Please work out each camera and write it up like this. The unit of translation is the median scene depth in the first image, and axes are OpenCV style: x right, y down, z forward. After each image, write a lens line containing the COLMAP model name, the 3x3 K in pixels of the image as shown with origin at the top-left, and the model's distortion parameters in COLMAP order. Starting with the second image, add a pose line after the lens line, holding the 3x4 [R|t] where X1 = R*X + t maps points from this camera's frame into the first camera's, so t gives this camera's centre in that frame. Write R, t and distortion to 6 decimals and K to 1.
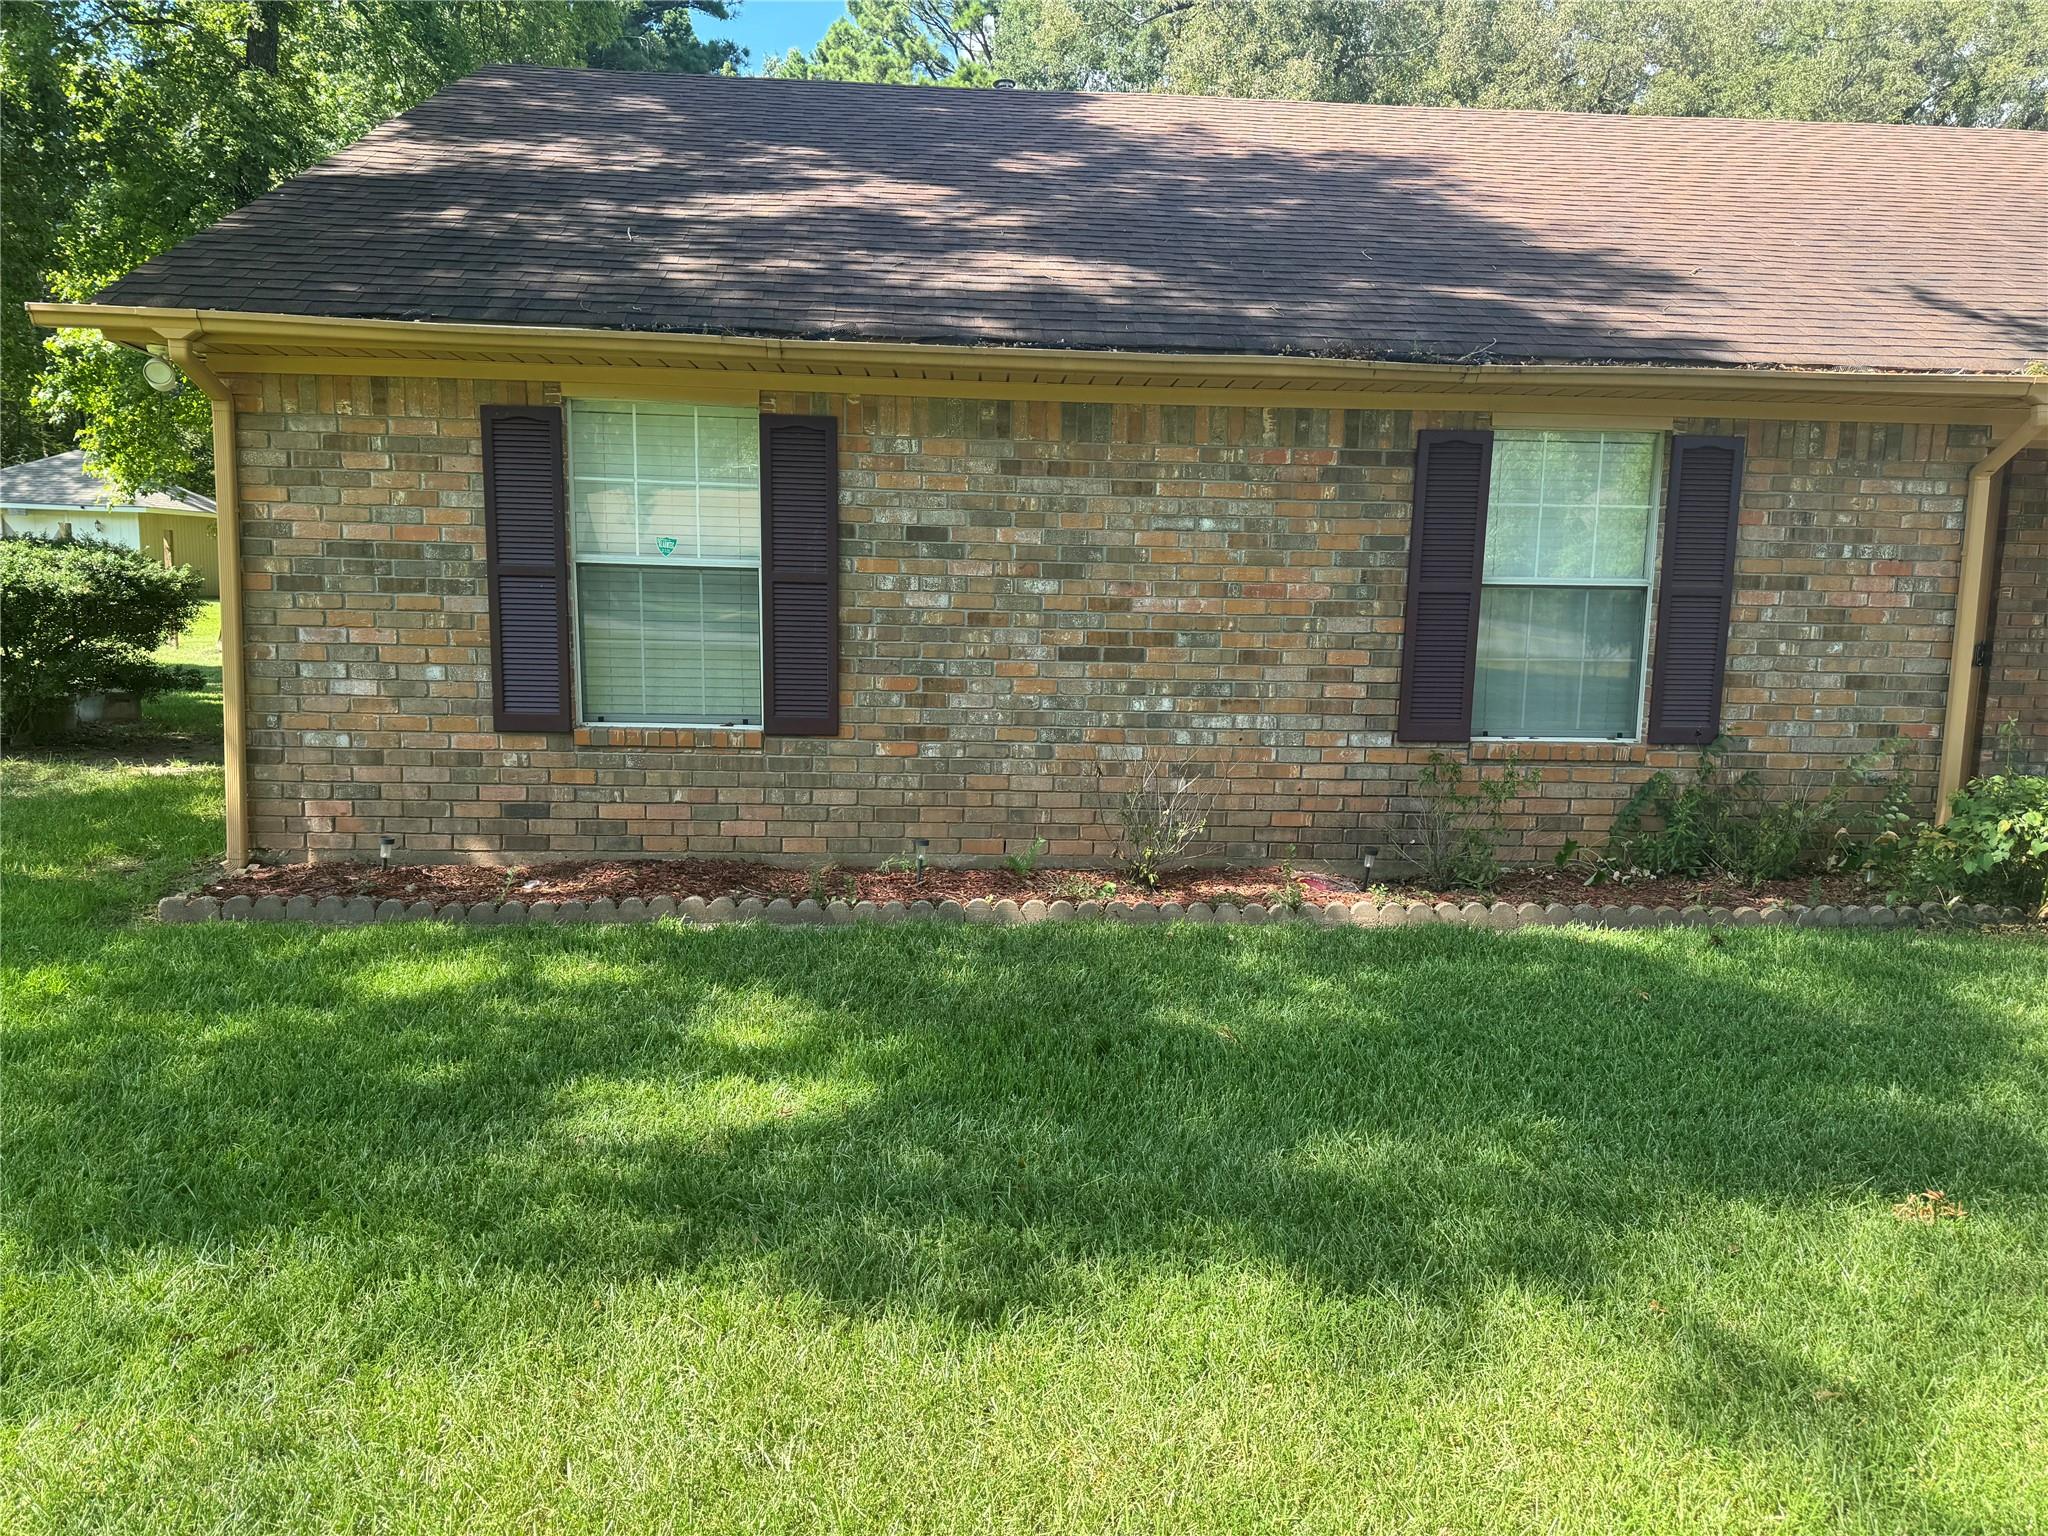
lens RADIAL K [[1407.2, 0, 1009.9], [0, 1407.2, 777.9], [0, 0, 1]] dist [0.119650, -0.195300]
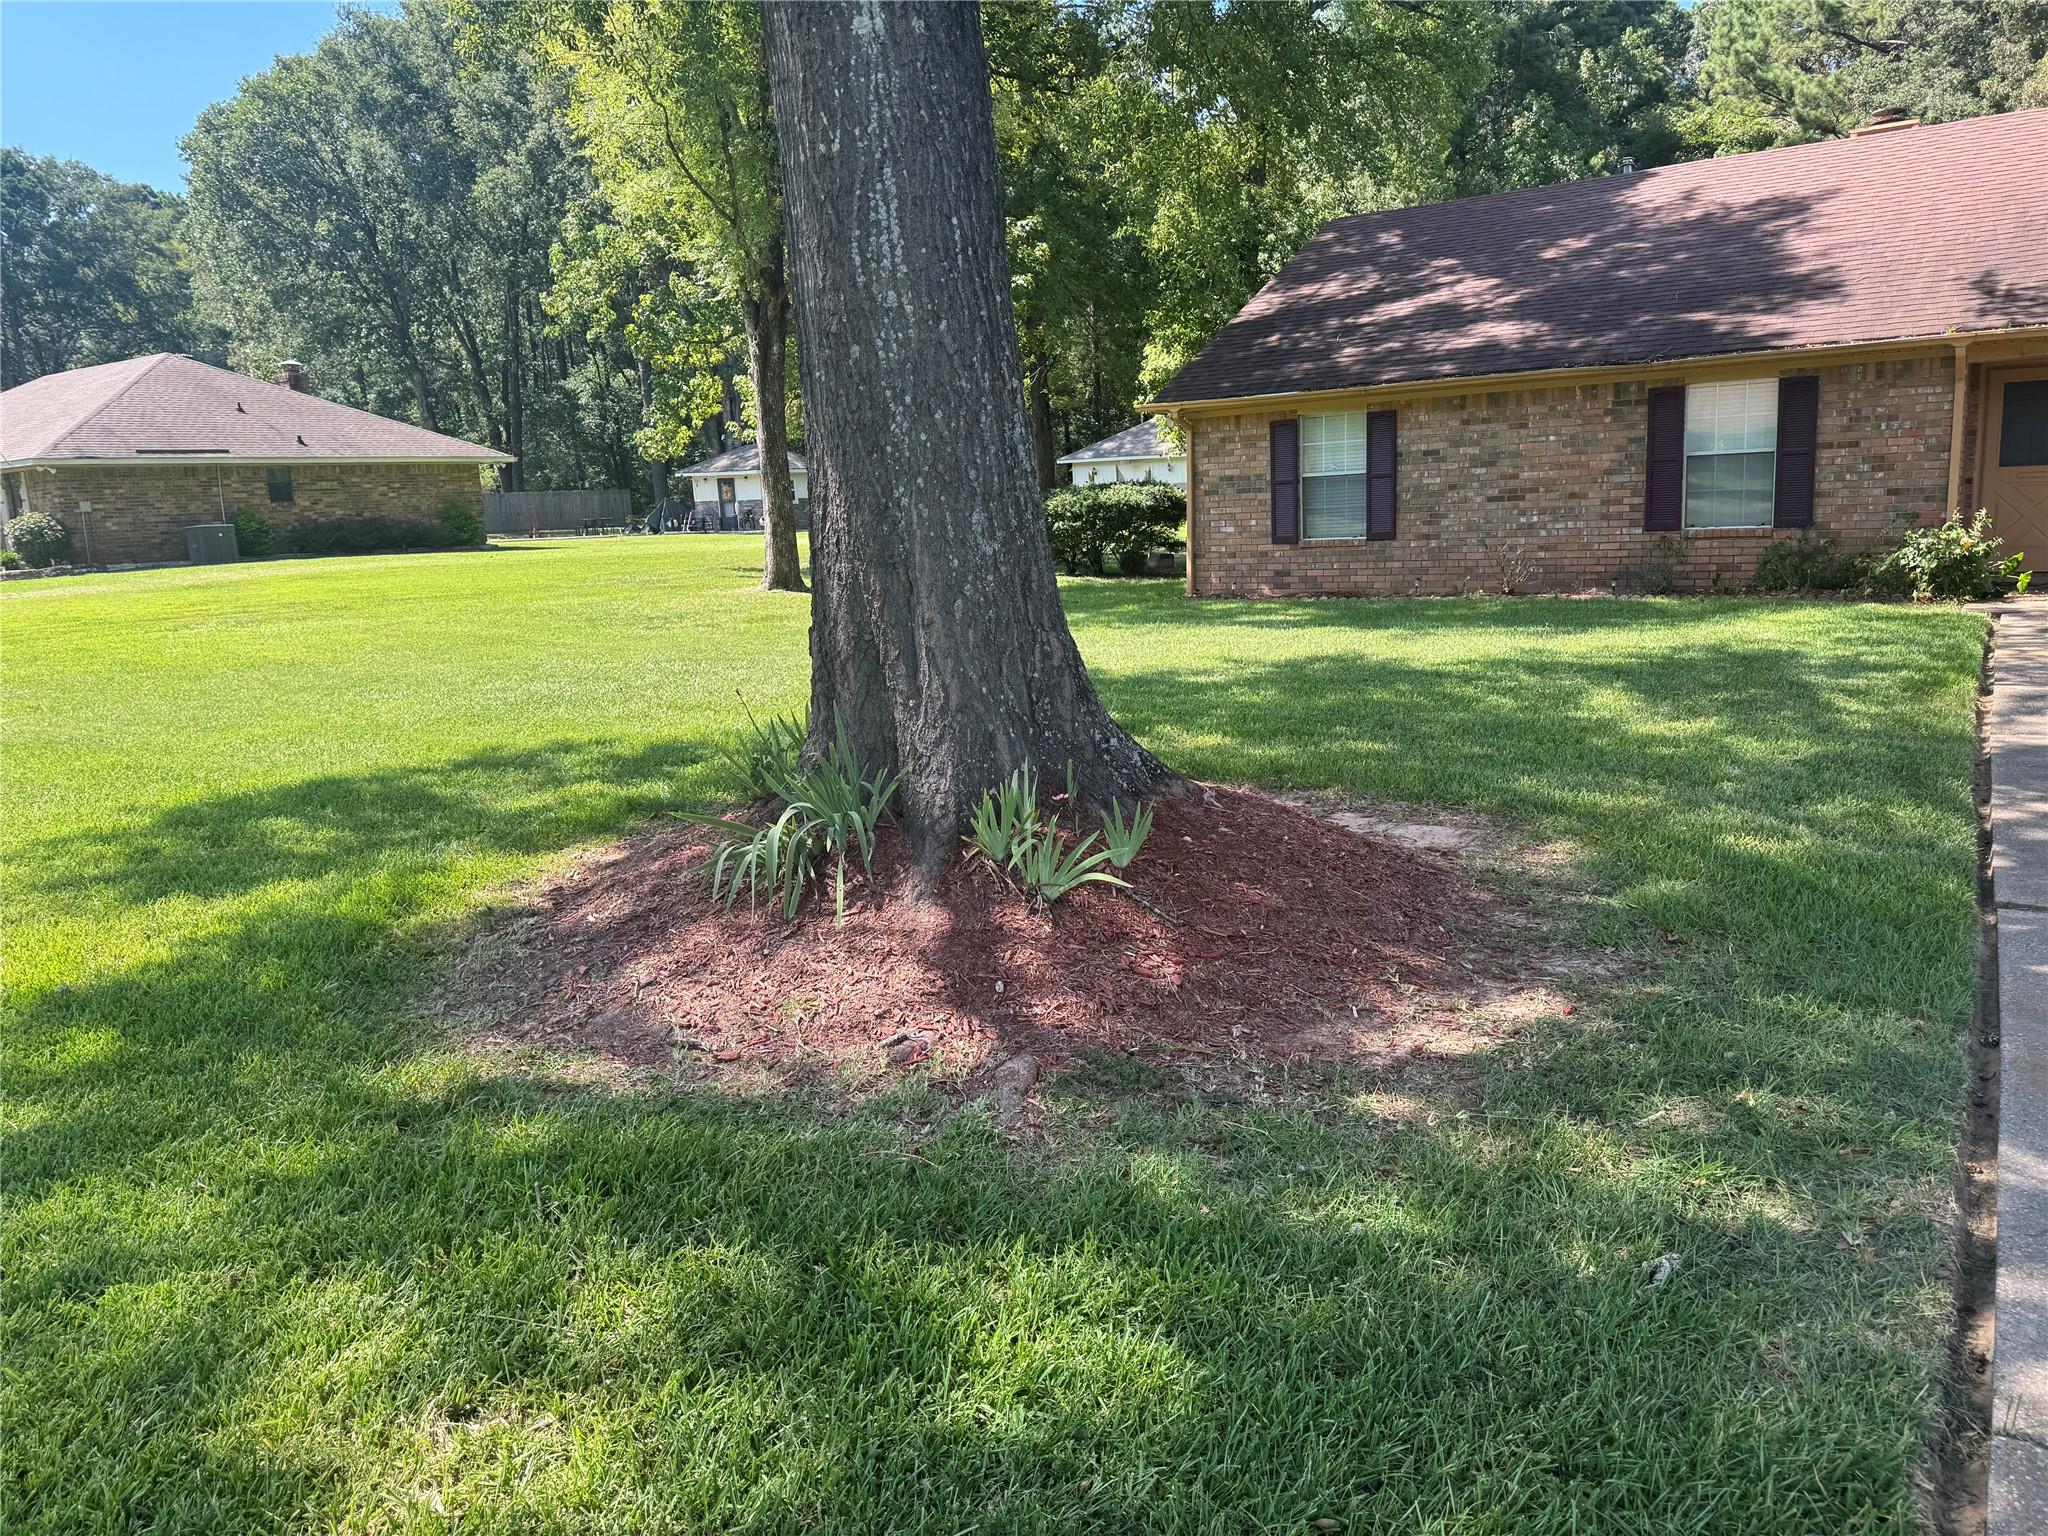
lens RADIAL K [[1407.2, 0, 1009.9], [0, 1407.2, 777.9], [0, 0, 1]] dist [0.119650, -0.195300]
pose [[0.774292, 0.065603, -0.629419, 0.946055], [-0.024126, 0.996949, 0.074231, 0.217758], [0.632368, -0.042291, 0.773513, -1.366214]]
